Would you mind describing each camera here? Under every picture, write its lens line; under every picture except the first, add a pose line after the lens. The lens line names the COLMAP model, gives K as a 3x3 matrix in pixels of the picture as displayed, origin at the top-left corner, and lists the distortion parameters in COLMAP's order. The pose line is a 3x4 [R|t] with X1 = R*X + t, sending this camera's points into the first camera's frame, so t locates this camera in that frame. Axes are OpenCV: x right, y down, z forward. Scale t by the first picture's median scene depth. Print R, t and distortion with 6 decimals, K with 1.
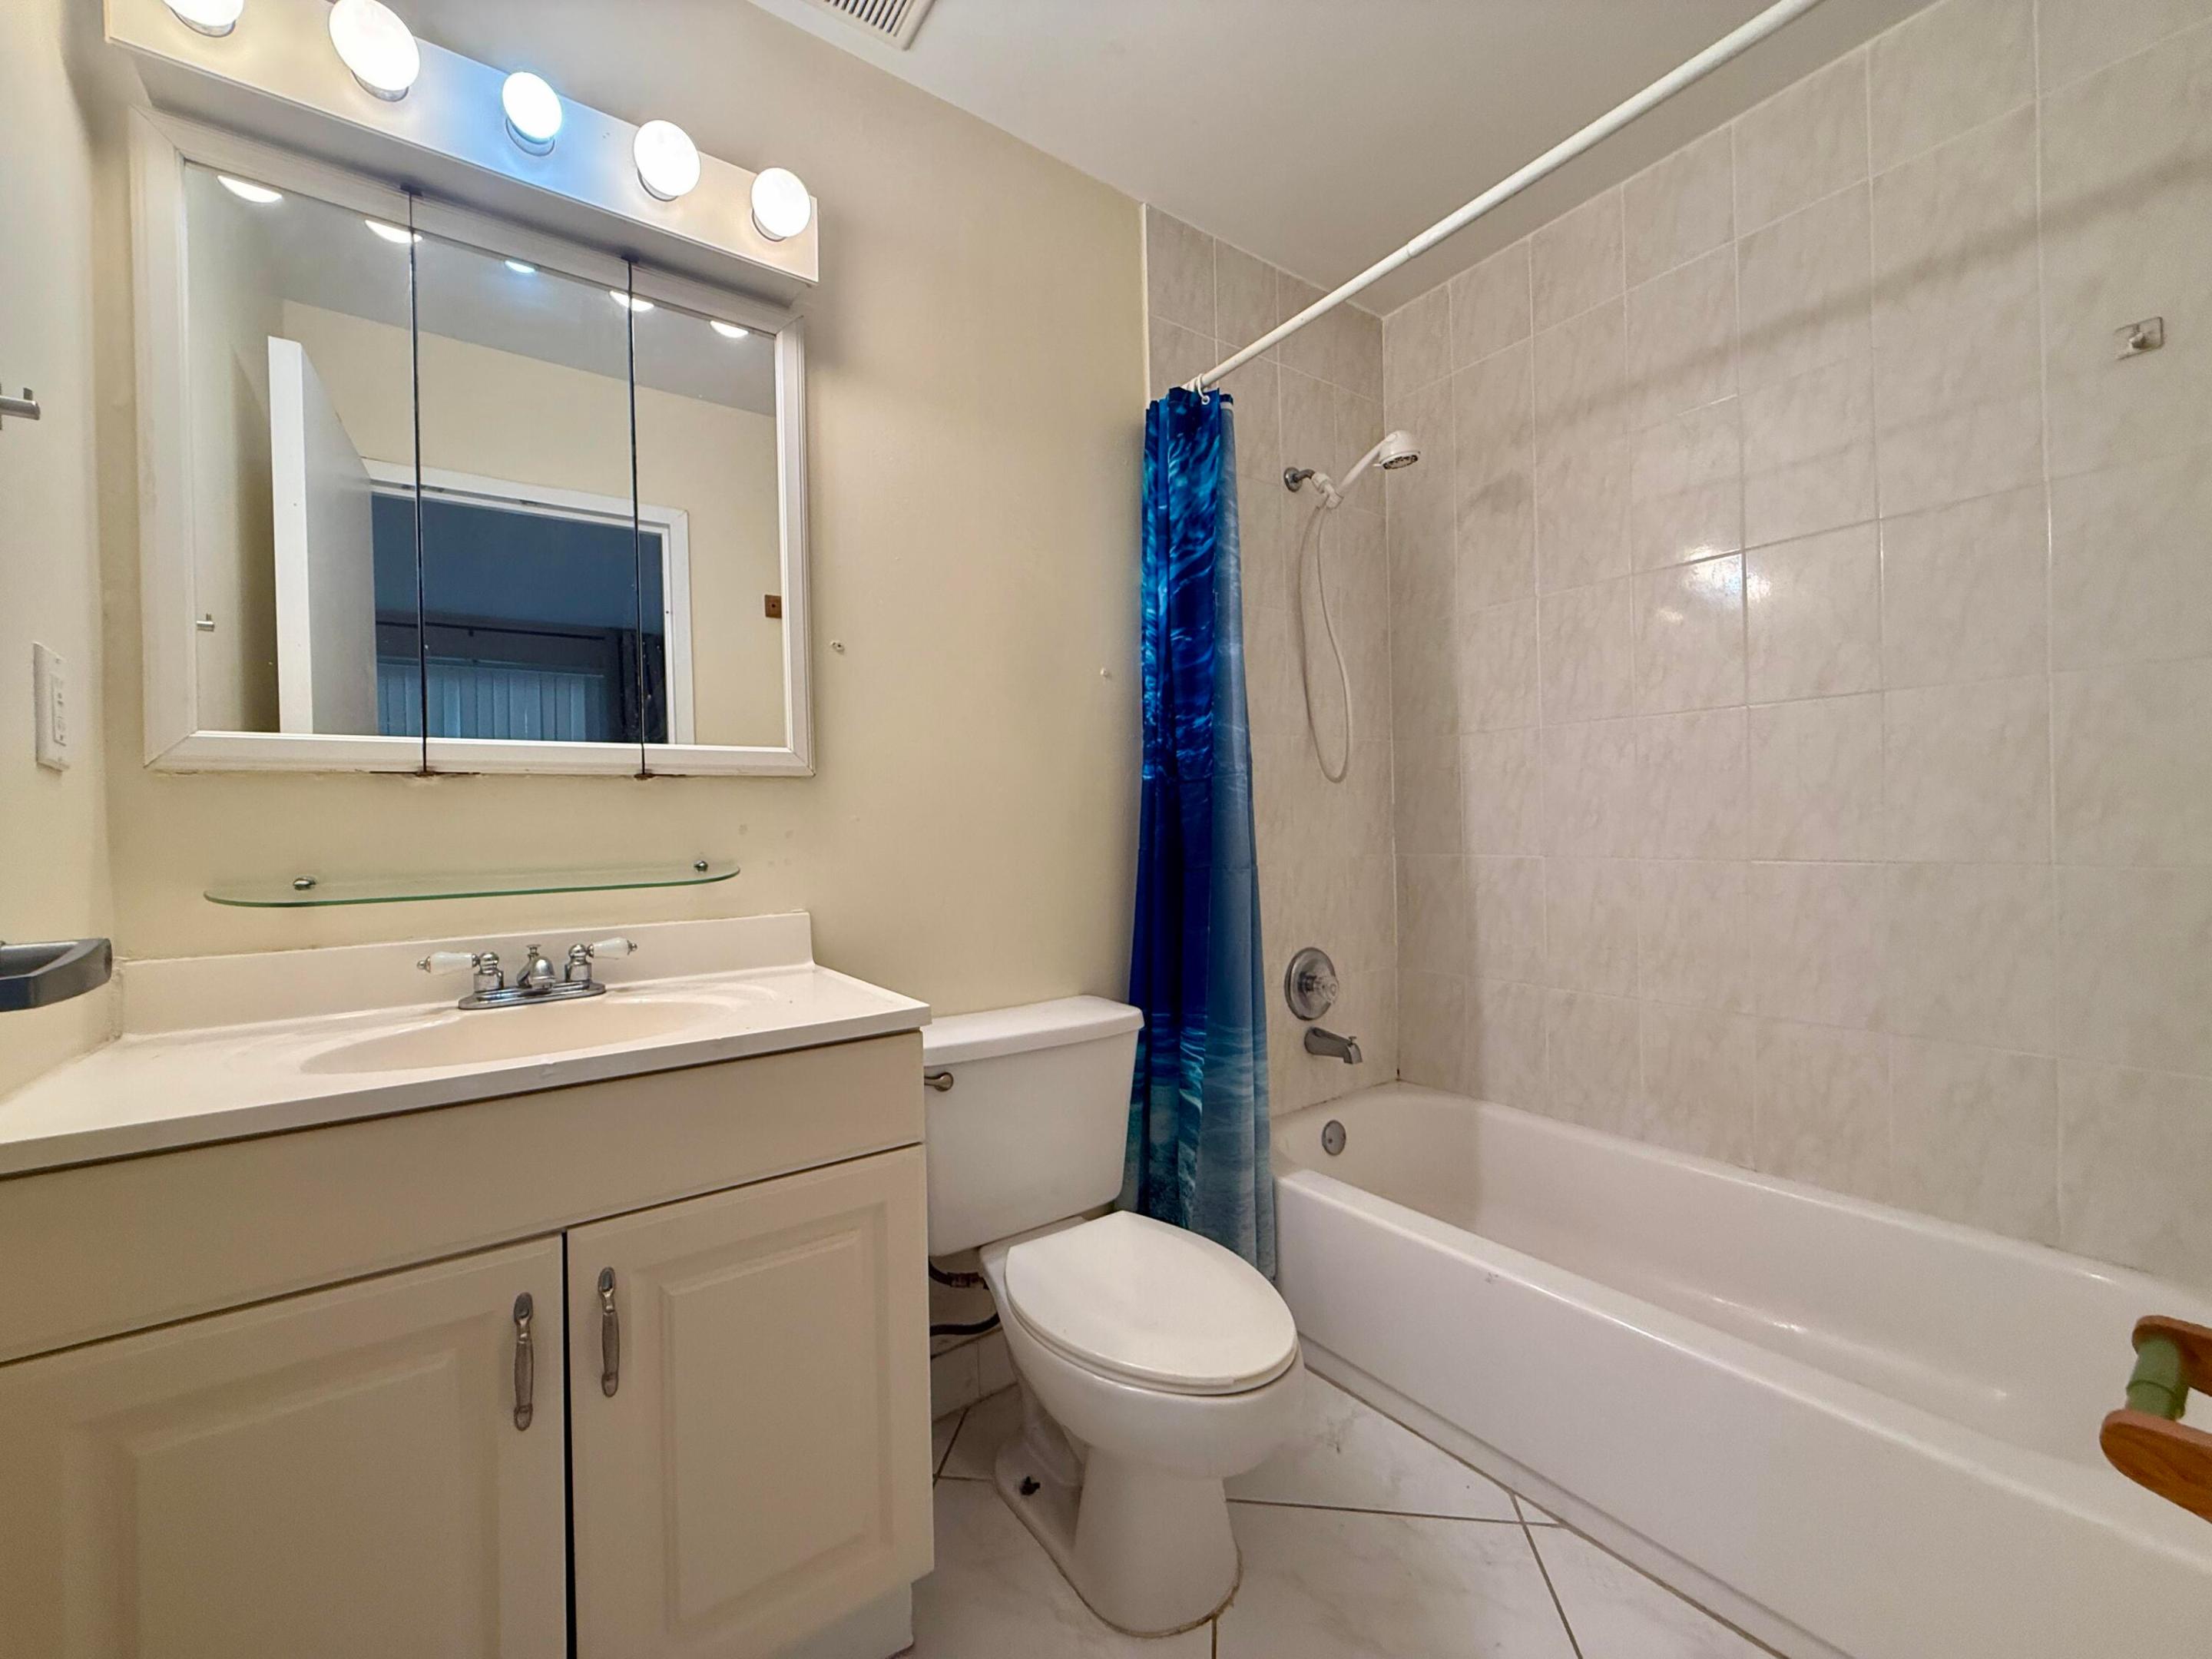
lens RADIAL K [[878.9, 0, 1101.0], [0, 878.9, 829.4], [0, 0, 1]] dist [-0.000592, -0.000206]
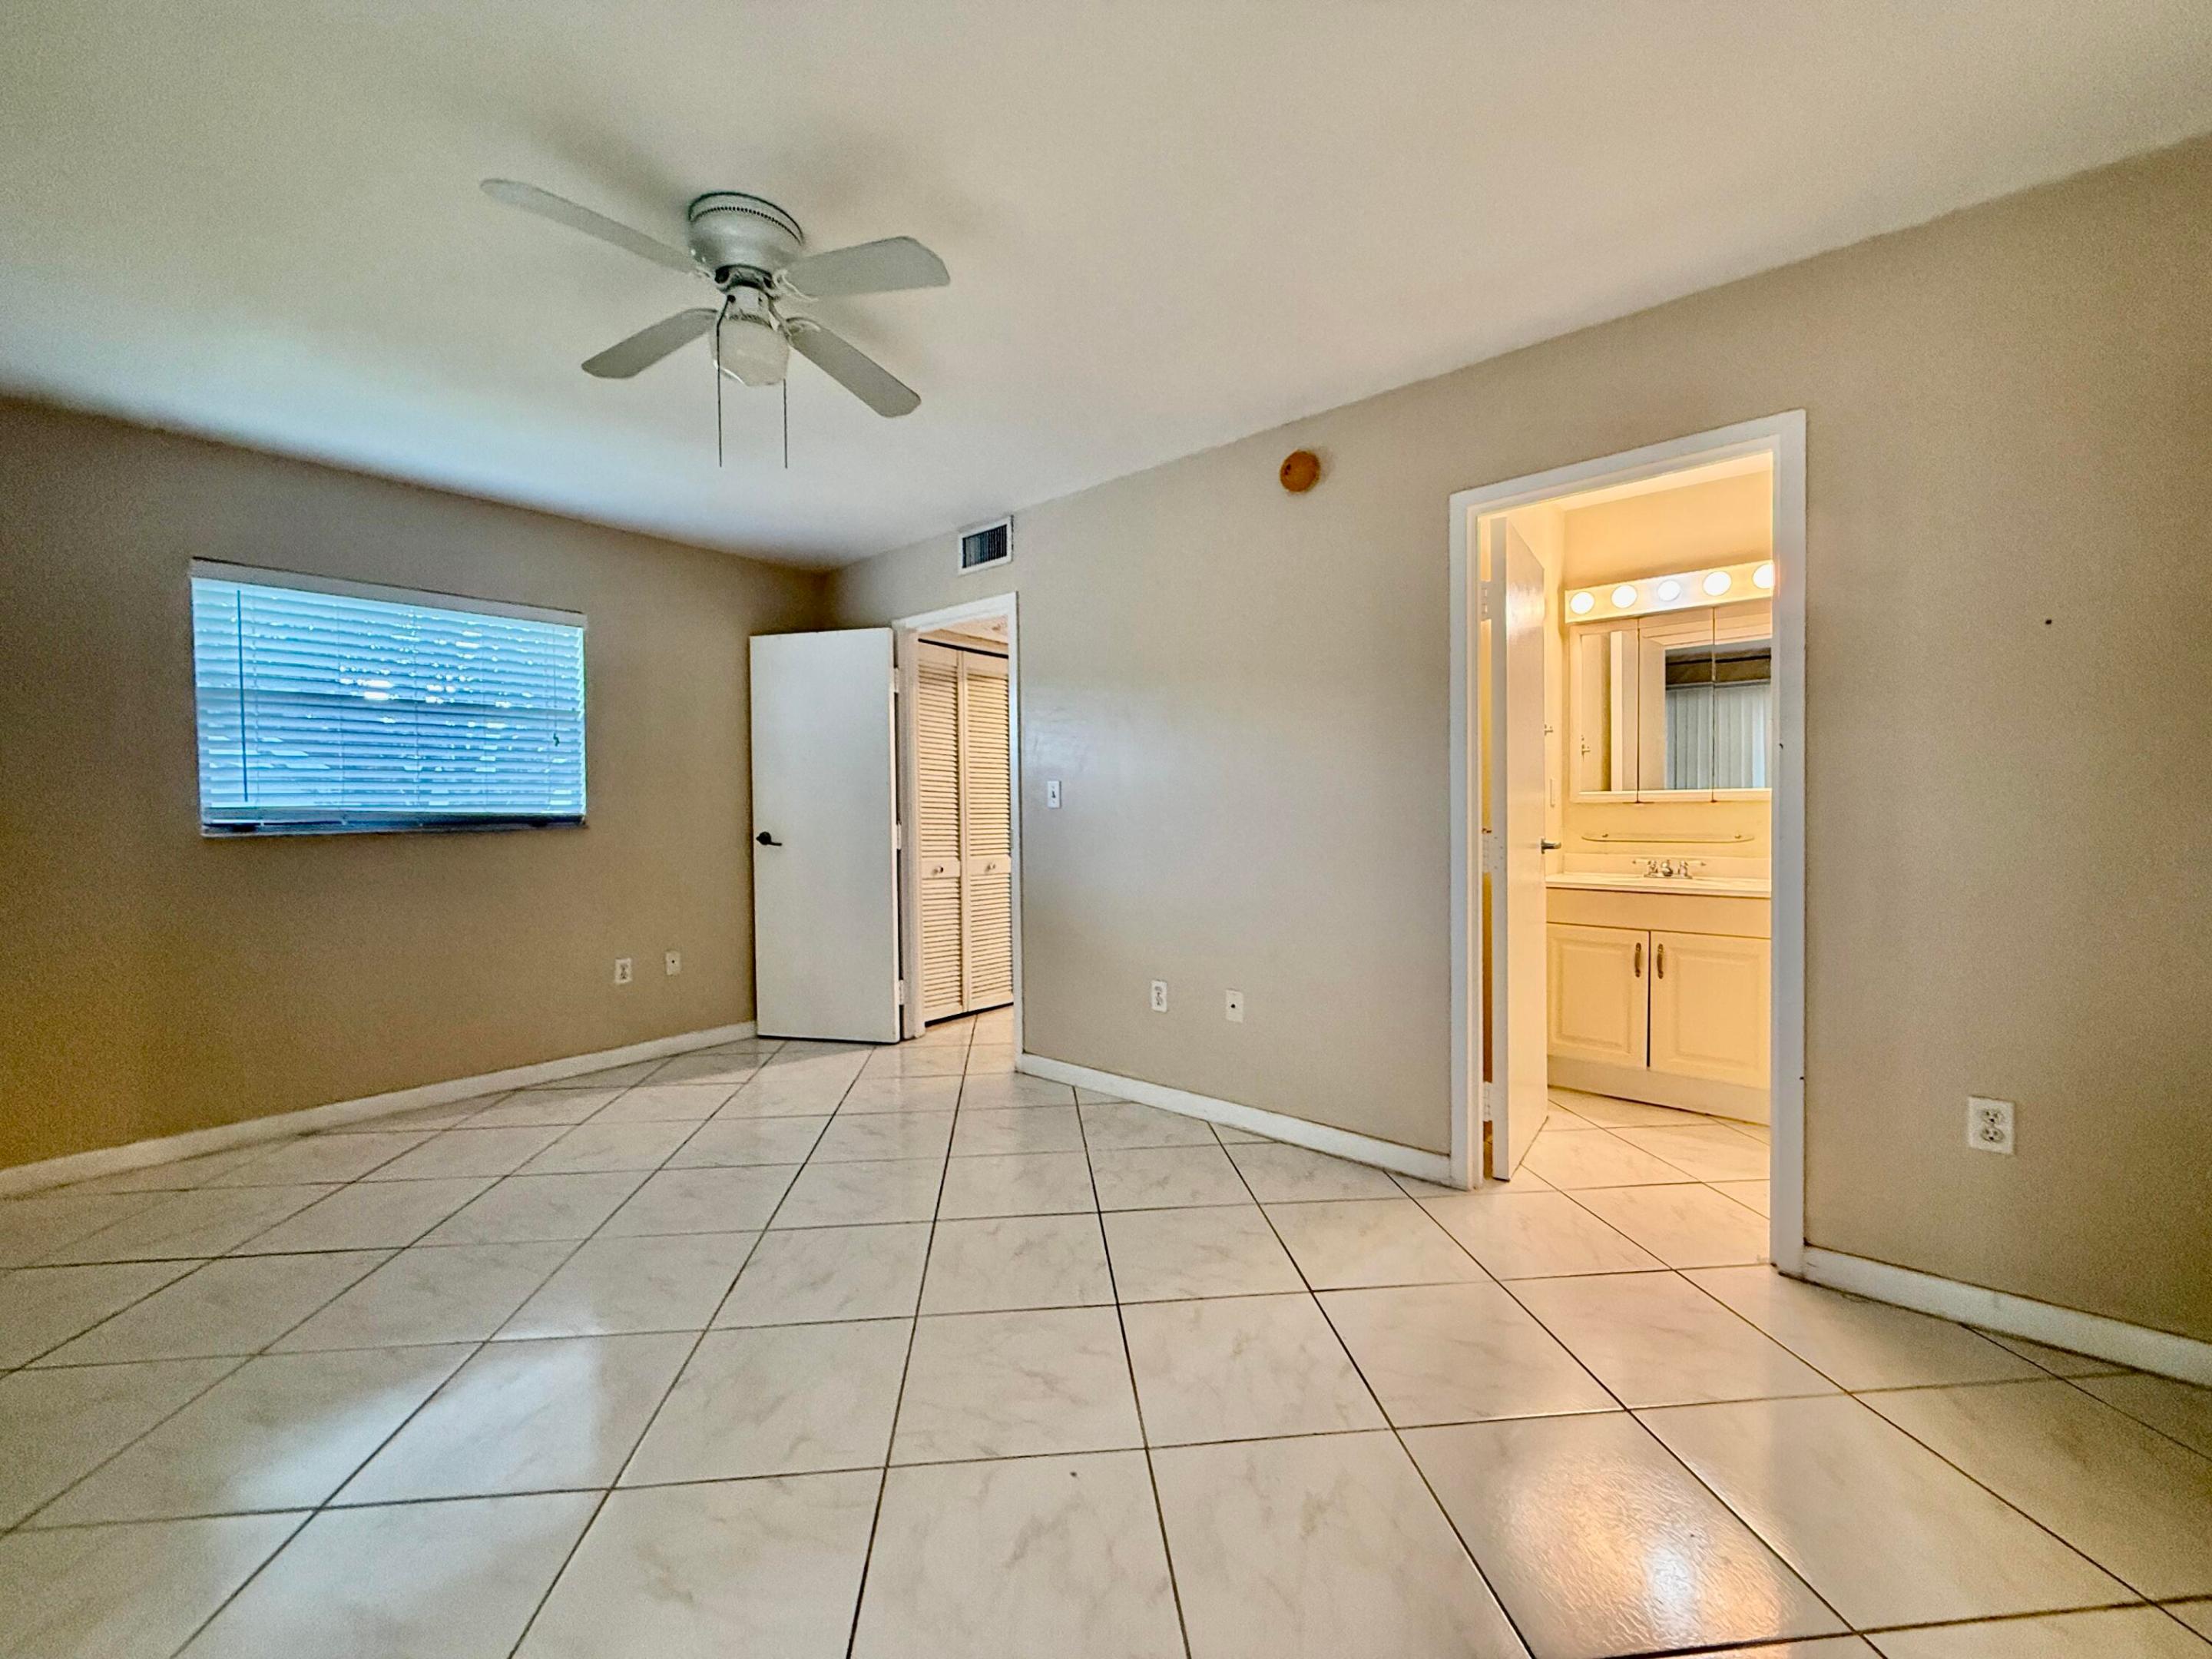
lens RADIAL K [[878.9, 0, 1101.0], [0, 878.9, 829.4], [0, 0, 1]] dist [-0.000592, -0.000206]
pose [[0.229716, 0.039770, -0.972445, 2.475393], [0.004354, 0.999113, 0.041889, -0.146237], [0.973248, -0.013857, 0.229339, -2.134376]]
